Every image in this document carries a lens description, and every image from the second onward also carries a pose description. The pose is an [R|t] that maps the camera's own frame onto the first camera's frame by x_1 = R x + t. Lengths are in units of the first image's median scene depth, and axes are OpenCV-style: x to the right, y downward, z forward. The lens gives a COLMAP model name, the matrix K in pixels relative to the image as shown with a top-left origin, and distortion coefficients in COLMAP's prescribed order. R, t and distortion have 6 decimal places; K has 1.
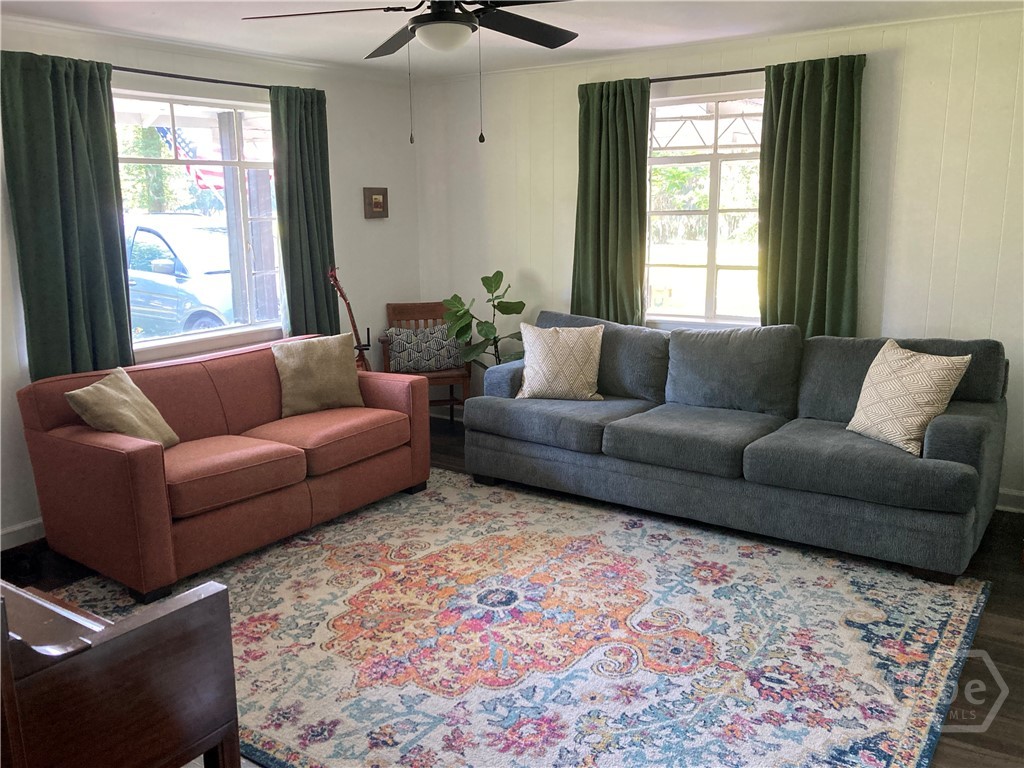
lens RADIAL K [[892.4, 0, 496.8], [0, 892.4, 387.8], [0, 0, 1]] dist [0.035000, -0.009243]
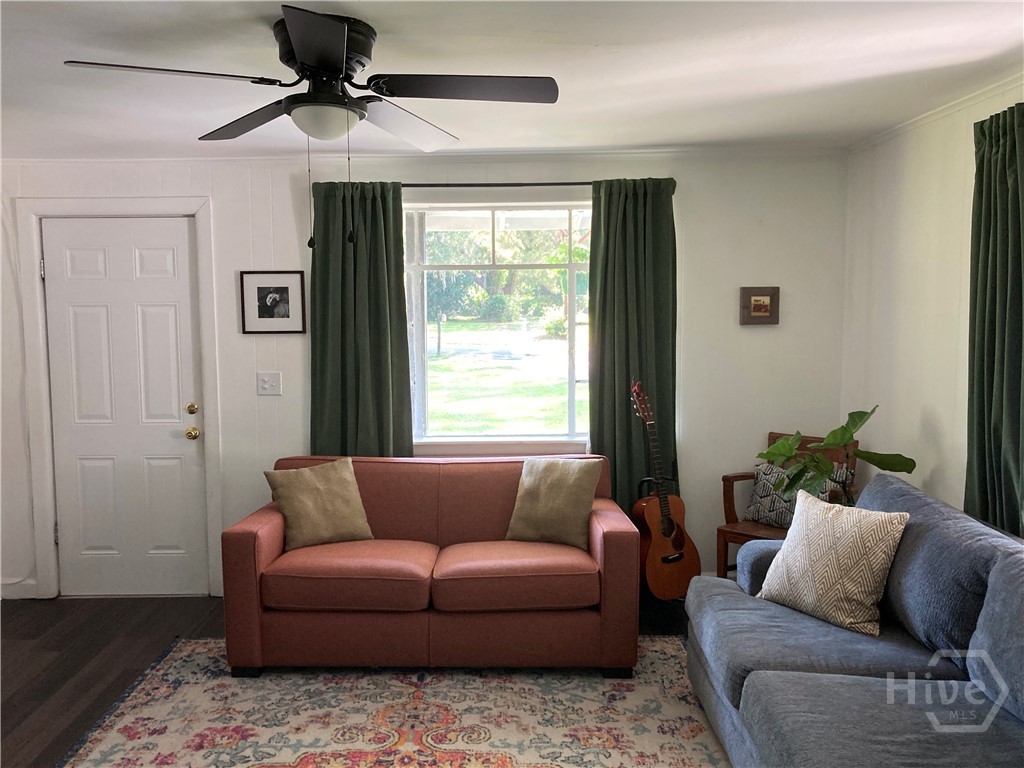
lens RADIAL K [[892.4, 0, 496.8], [0, 892.4, 387.8], [0, 0, 1]] dist [0.035000, -0.009243]
pose [[0.547754, 0.084903, -0.832320, 0.528996], [-0.168645, 0.985622, -0.010446, -0.115694], [0.819466, 0.146088, 0.554197, 0.502003]]
